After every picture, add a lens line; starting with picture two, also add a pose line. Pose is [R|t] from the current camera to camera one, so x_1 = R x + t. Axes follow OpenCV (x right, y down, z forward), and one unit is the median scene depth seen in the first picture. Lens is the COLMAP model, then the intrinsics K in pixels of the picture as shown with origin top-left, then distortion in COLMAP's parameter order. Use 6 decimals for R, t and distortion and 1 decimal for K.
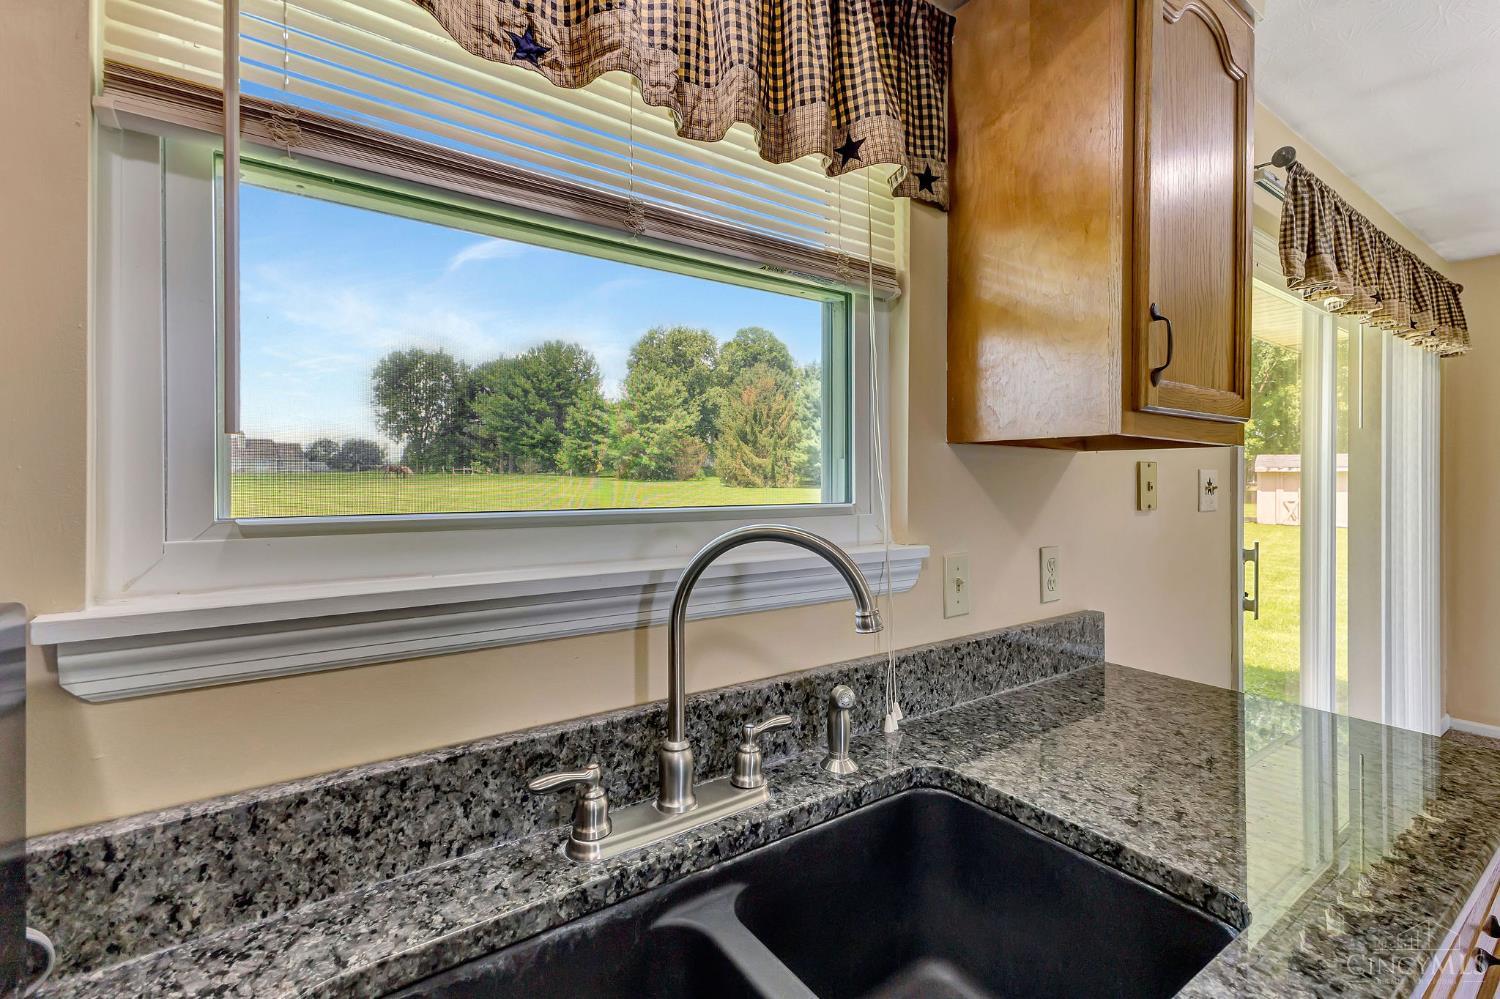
lens RADIAL K [[669.6, 0, 760.7], [0, 669.6, 479.7], [0, 0, 1]] dist [0.013203, -0.001102]
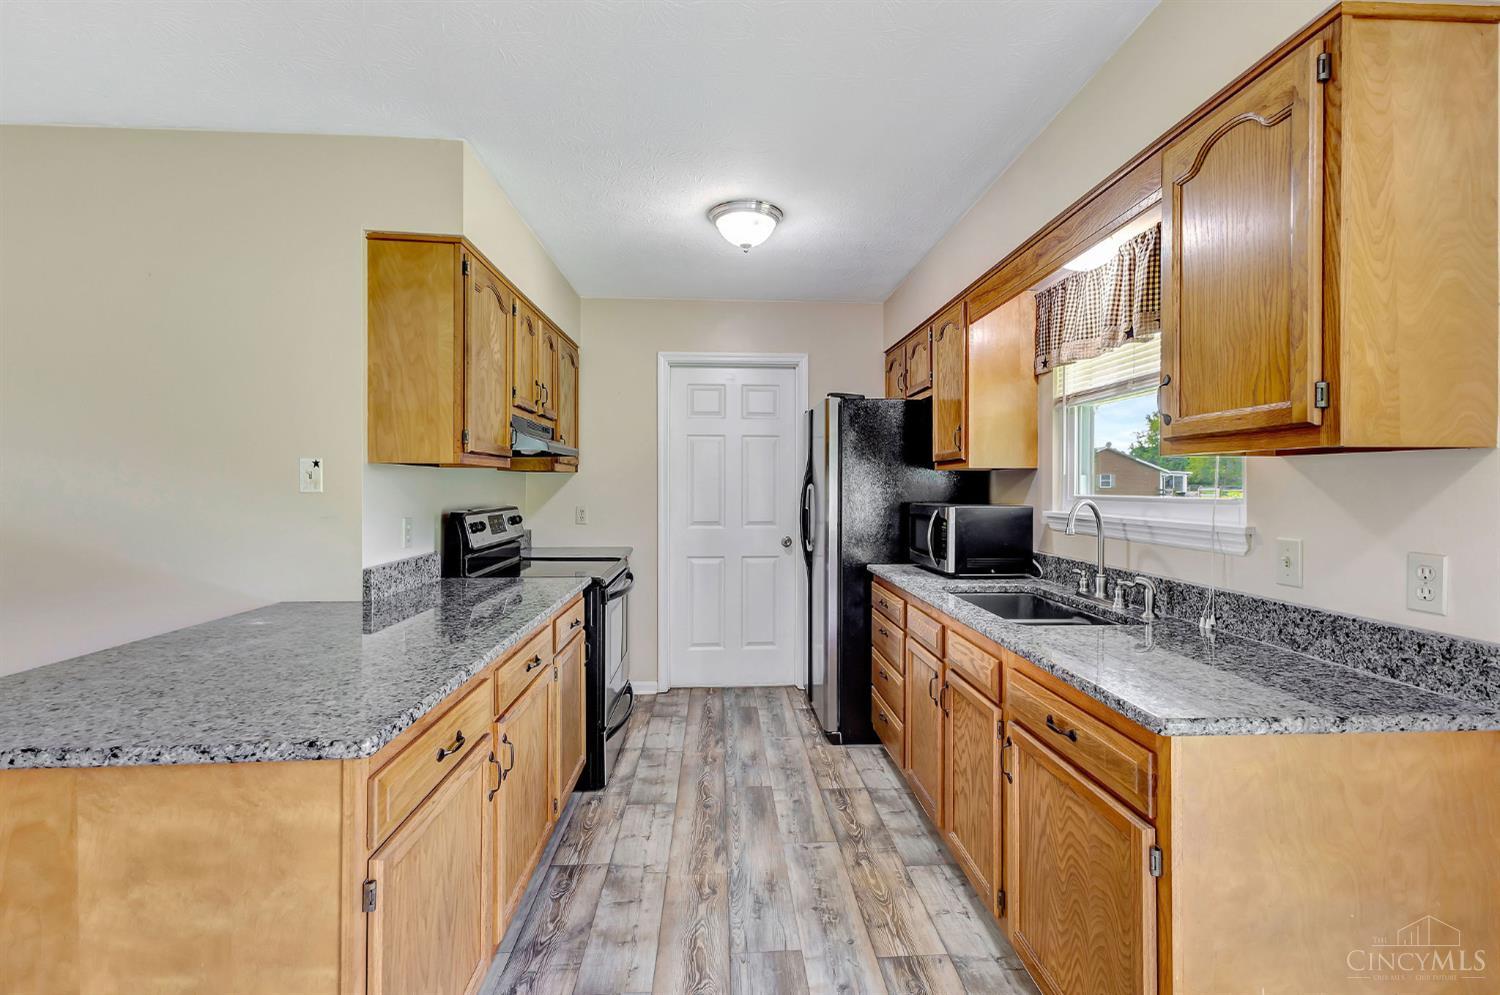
lens RADIAL K [[657.3, 0, 753.2], [0, 657.3, 488.7], [0, 0, 1]] dist [0.002181, 0.000171]
pose [[-0.539456, -0.000187, -0.842014, 2.246286], [-0.002495, 0.999996, 0.001376, 0.013242], [0.842010, 0.002843, -0.539455, 0.924850]]
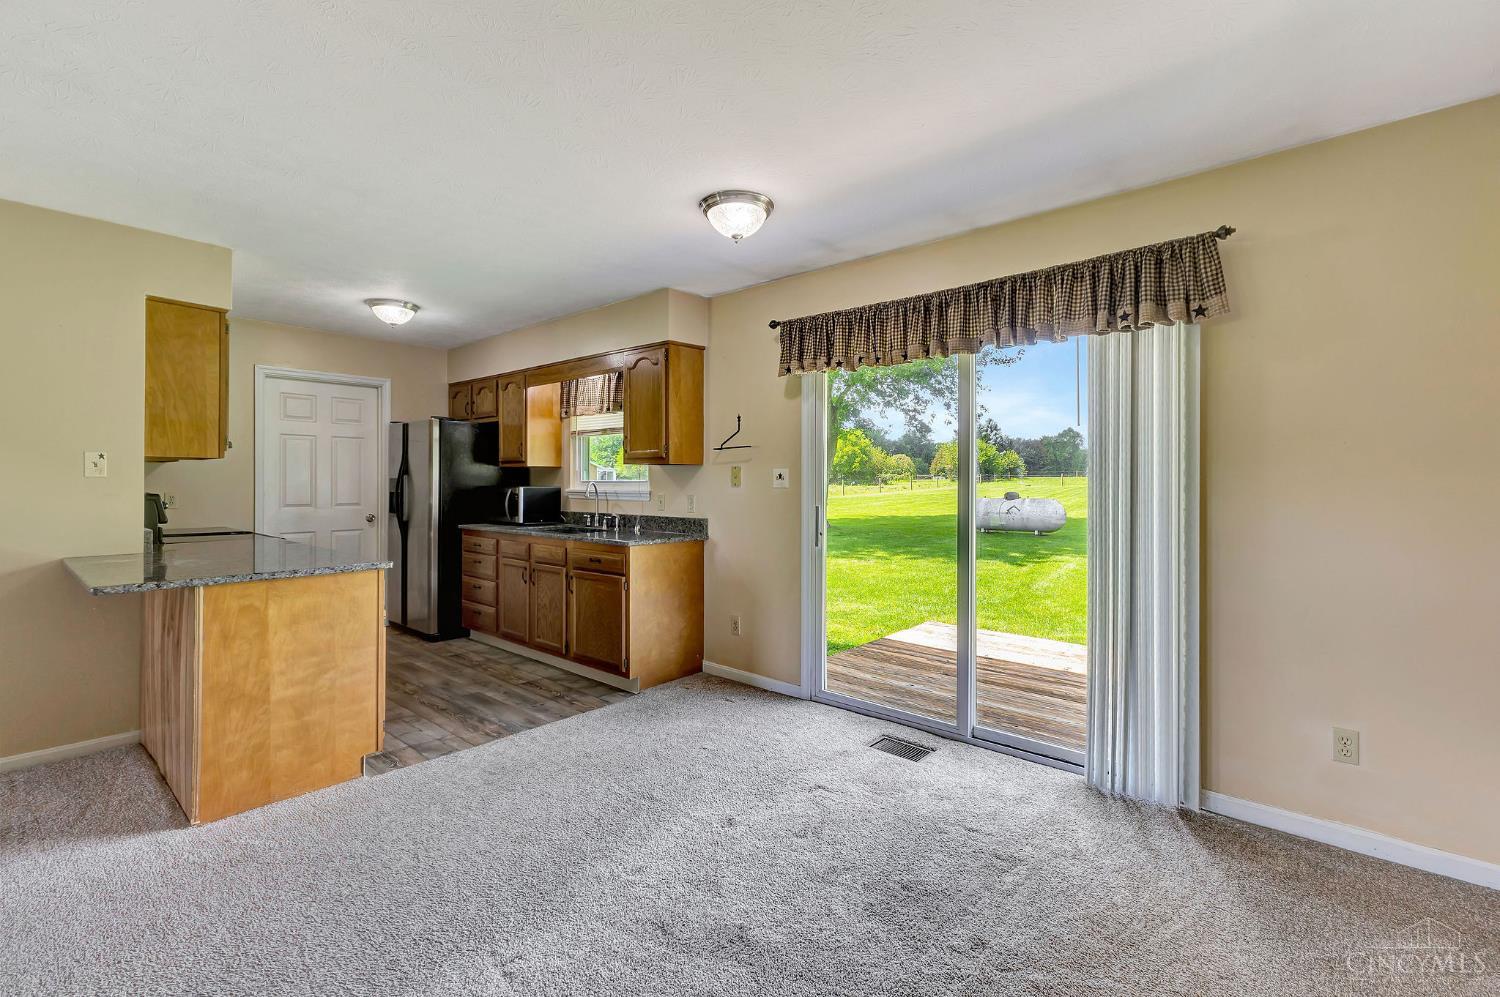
lens RADIAL K [[669.6, 0, 760.7], [0, 669.6, 478.7], [0, 0, 1]] dist [0.013203, -0.001102]
pose [[0.222109, -0.006157, -0.975003, 4.739962], [-0.001505, 0.999977, -0.006658, 0.053981], [0.975021, 0.002947, 0.222094, 0.805498]]
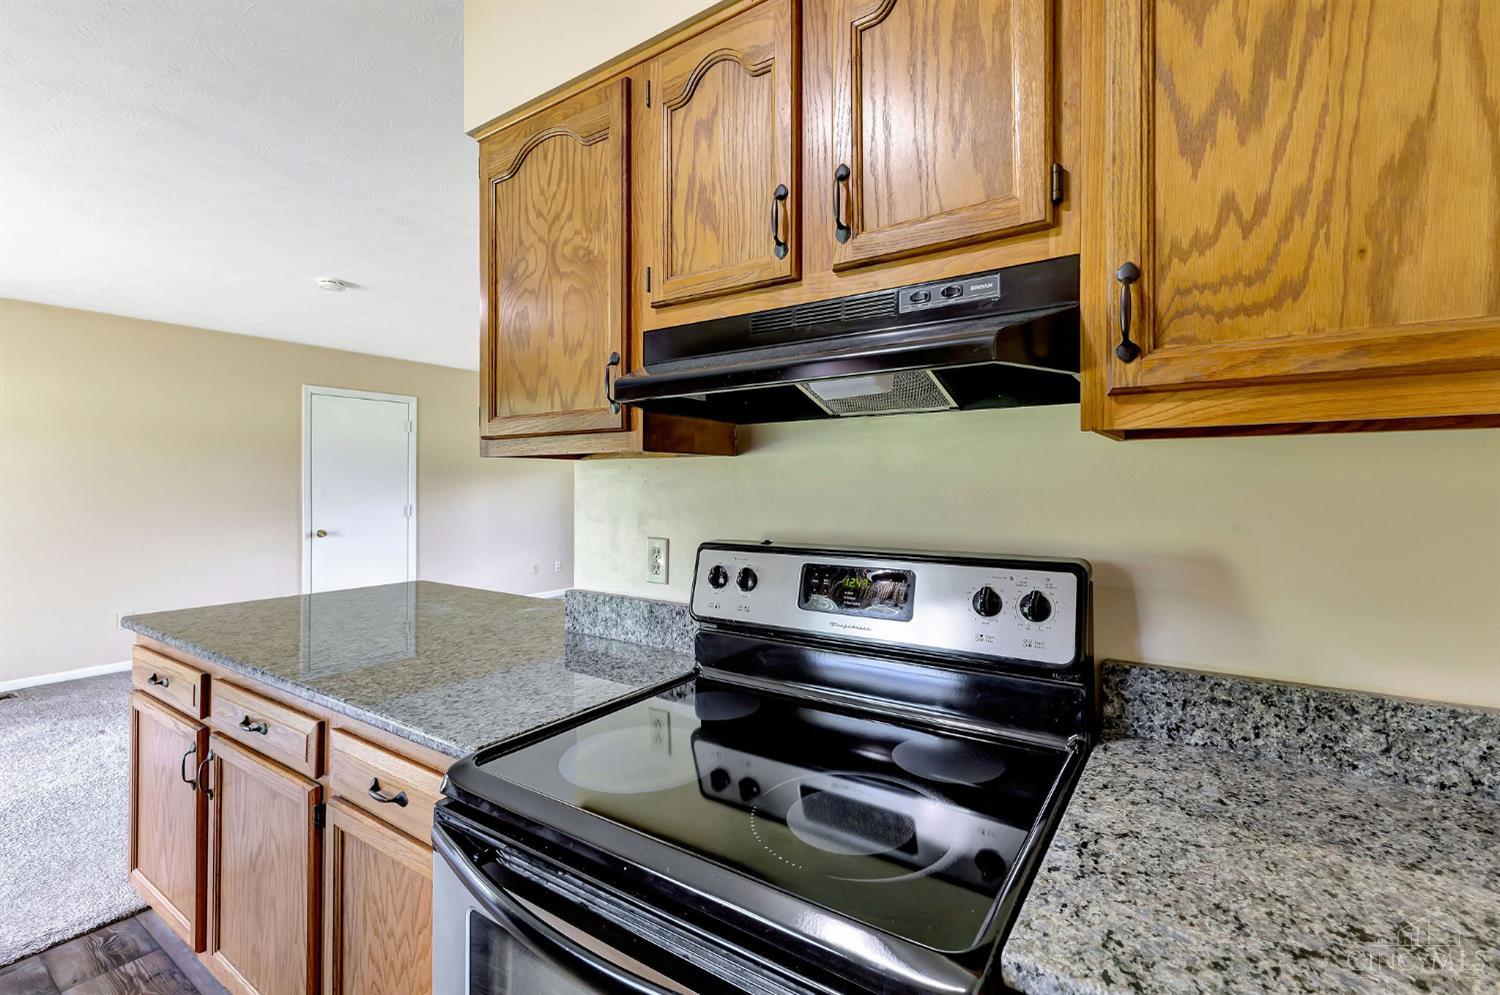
lens RADIAL K [[669.6, 0, 760.7], [0, 669.6, 477.7], [0, 0, 1]] dist [0.013203, -0.001102]
pose [[-0.341493, 0.002283, 0.939882, -0.652900], [0.000839, 0.999997, -0.002124, -0.014157], [-0.939884, 0.000063, -0.341494, -1.089899]]
